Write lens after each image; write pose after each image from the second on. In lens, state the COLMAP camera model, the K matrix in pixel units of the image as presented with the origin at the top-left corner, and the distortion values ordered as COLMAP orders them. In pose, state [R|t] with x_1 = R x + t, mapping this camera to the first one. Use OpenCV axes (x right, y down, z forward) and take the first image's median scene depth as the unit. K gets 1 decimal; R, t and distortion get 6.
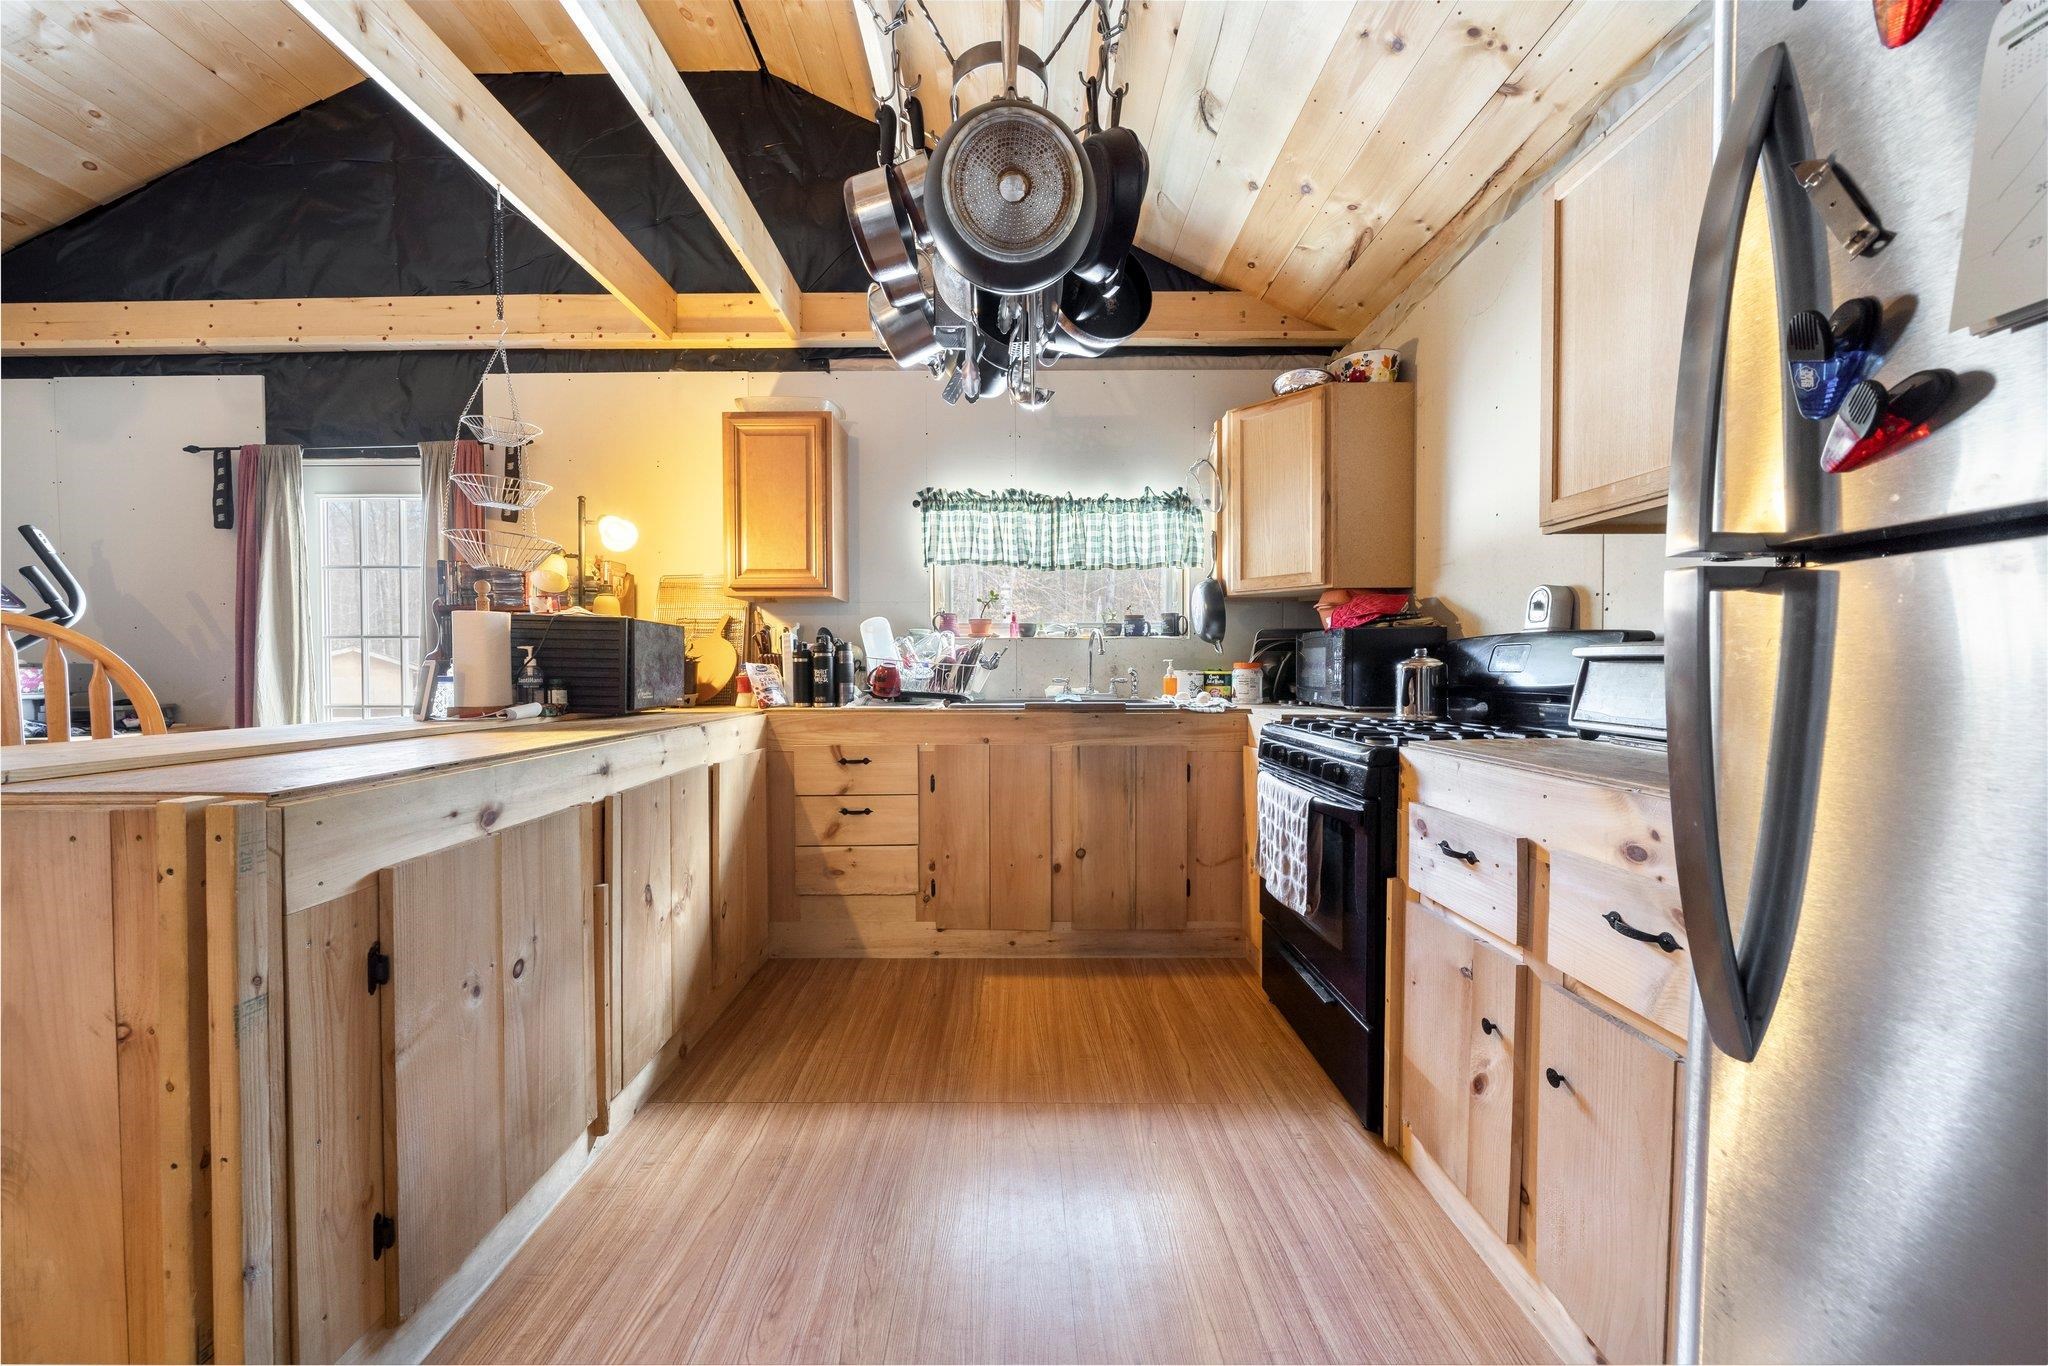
lens RADIAL K [[741.9, 0, 1024.0], [0, 741.9, 683.0], [0, 0, 1]] dist [-0.006031, 0.000120]
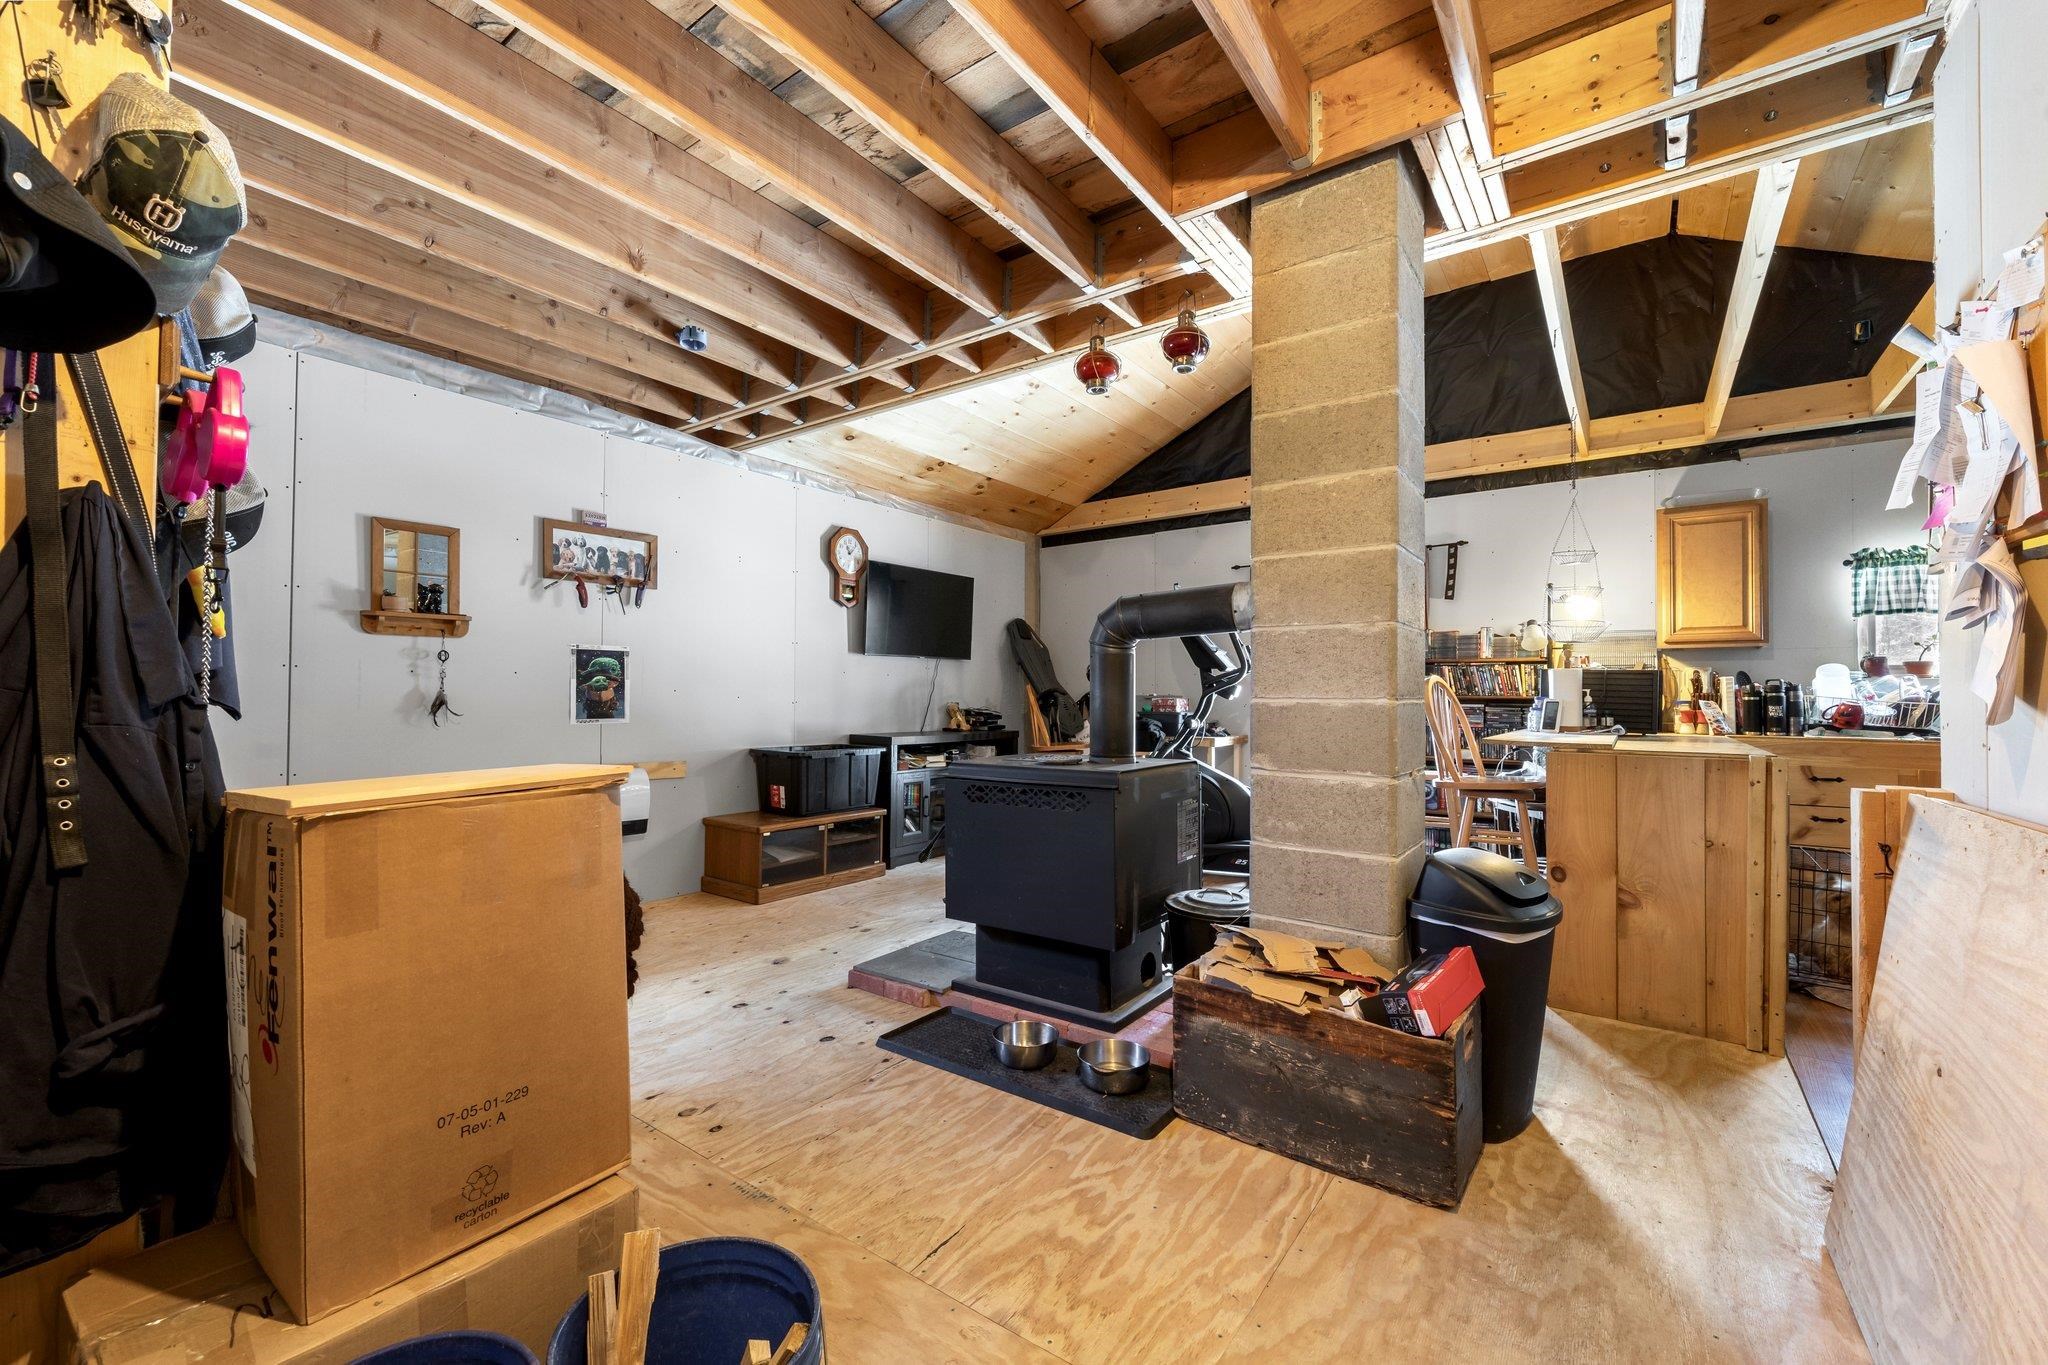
lens RADIAL K [[834.2, 0, 1013.5], [0, 834.2, 679.6], [0, 0, 1]] dist [0.001542, -0.000060]
pose [[0.797937, -0.001936, -0.602738, -0.425619], [-0.022854, 0.999179, -0.033465, 0.013559], [0.602308, 0.040478, 0.797237, -0.869124]]
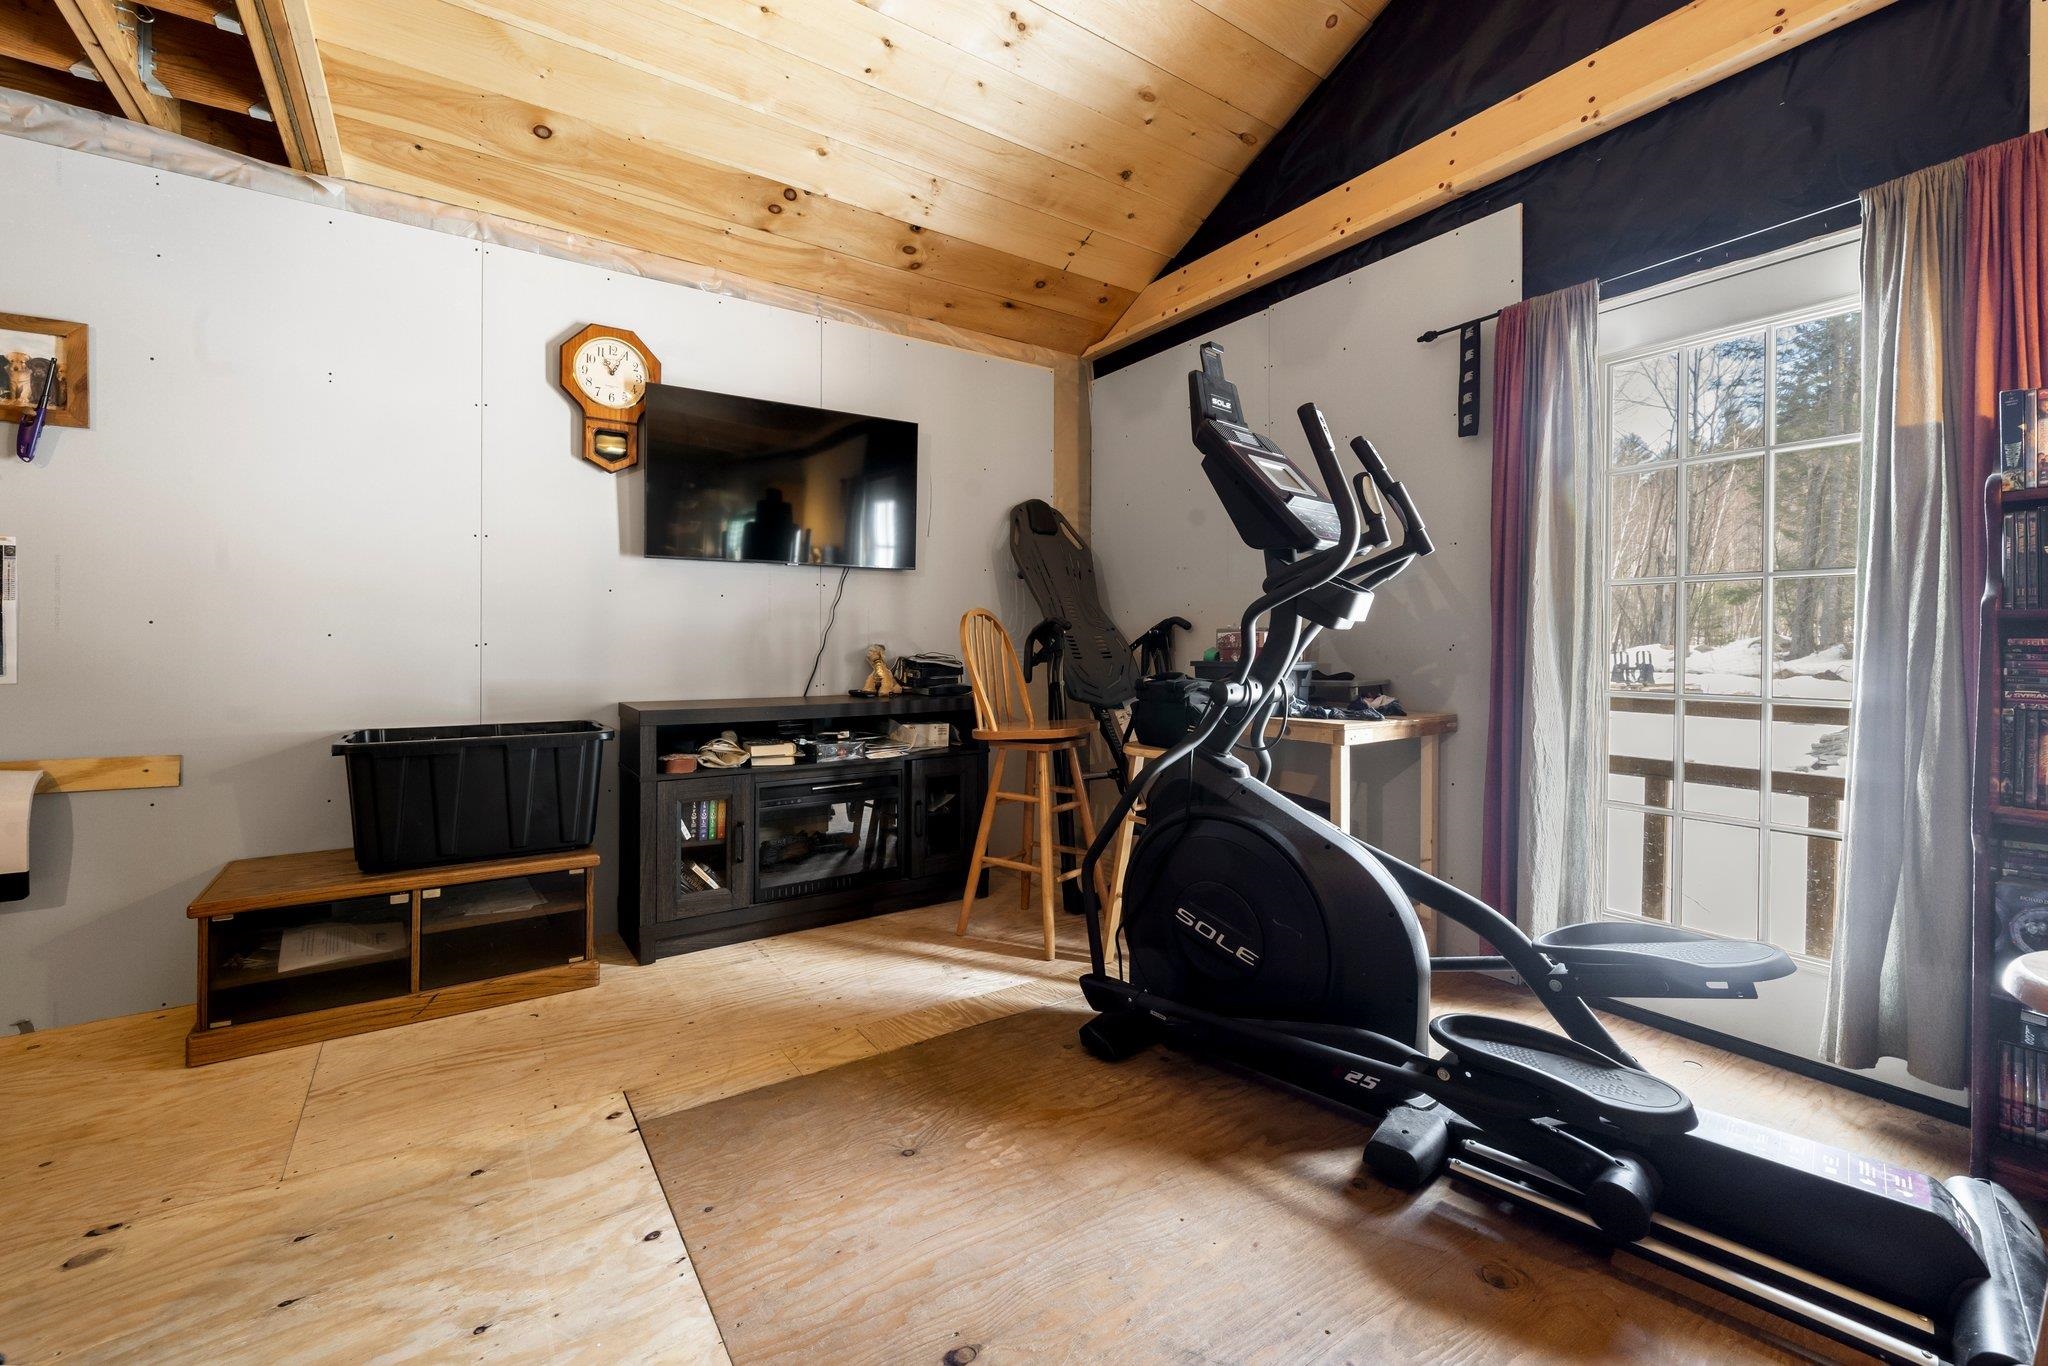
lens RADIAL K [[847.1, 0, 1014.9], [0, 847.1, 649.2], [0, 0, 1]] dist [-0.013311, 0.000084]
pose [[0.553549, 0.011186, -0.832741, -0.702404], [-0.020480, 0.999790, -0.000183, 0.006481], [0.832565, 0.017156, 0.553662, 0.202610]]
